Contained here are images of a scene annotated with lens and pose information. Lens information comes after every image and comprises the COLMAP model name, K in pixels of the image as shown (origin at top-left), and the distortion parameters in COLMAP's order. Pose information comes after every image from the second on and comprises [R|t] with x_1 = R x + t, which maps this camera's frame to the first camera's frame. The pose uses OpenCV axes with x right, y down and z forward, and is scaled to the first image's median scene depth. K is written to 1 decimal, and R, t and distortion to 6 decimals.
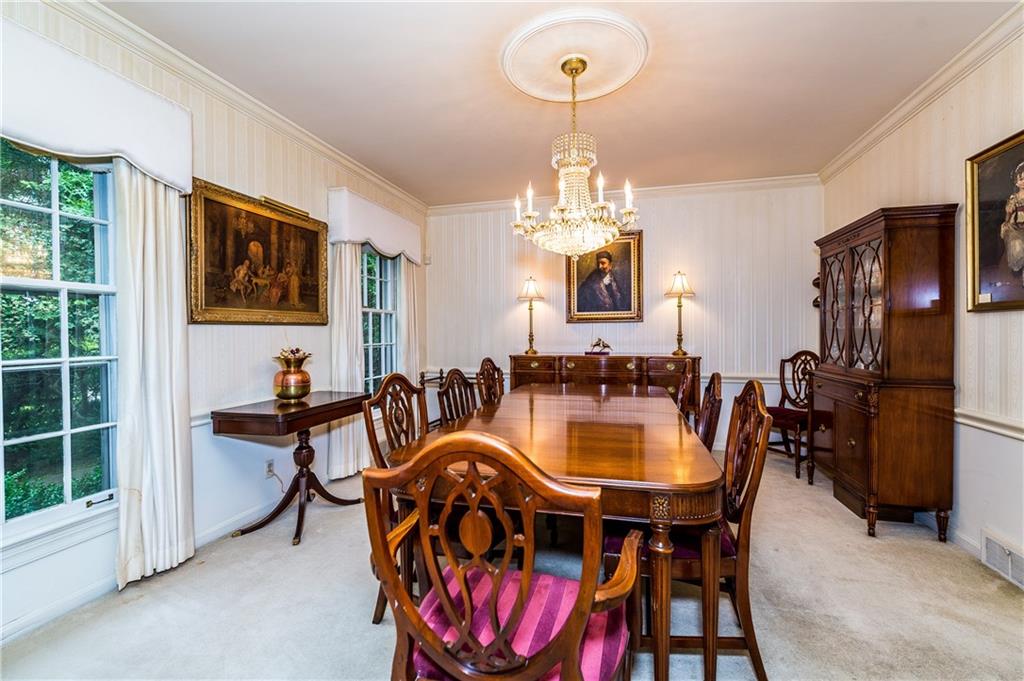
lens RADIAL K [[440.8, 0, 513.5], [0, 440.8, 337.3], [0, 0, 1]] dist [-0.002735, -0.000742]
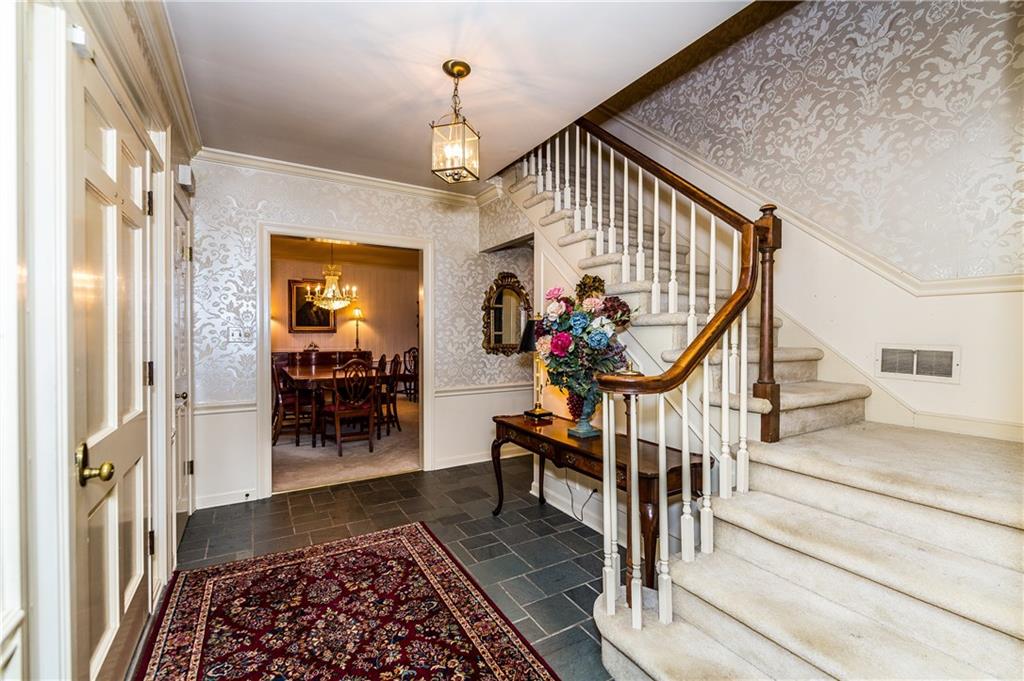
lens RADIAL K [[440.8, 0, 513.4], [0, 440.8, 339.8], [0, 0, 1]] dist [-0.002735, -0.000742]
pose [[0.700522, 0.001783, 0.713628, -0.507529], [0.002929, 0.999981, -0.005374, 0.005314], [-0.713624, 0.005855, 0.700504, -0.812084]]
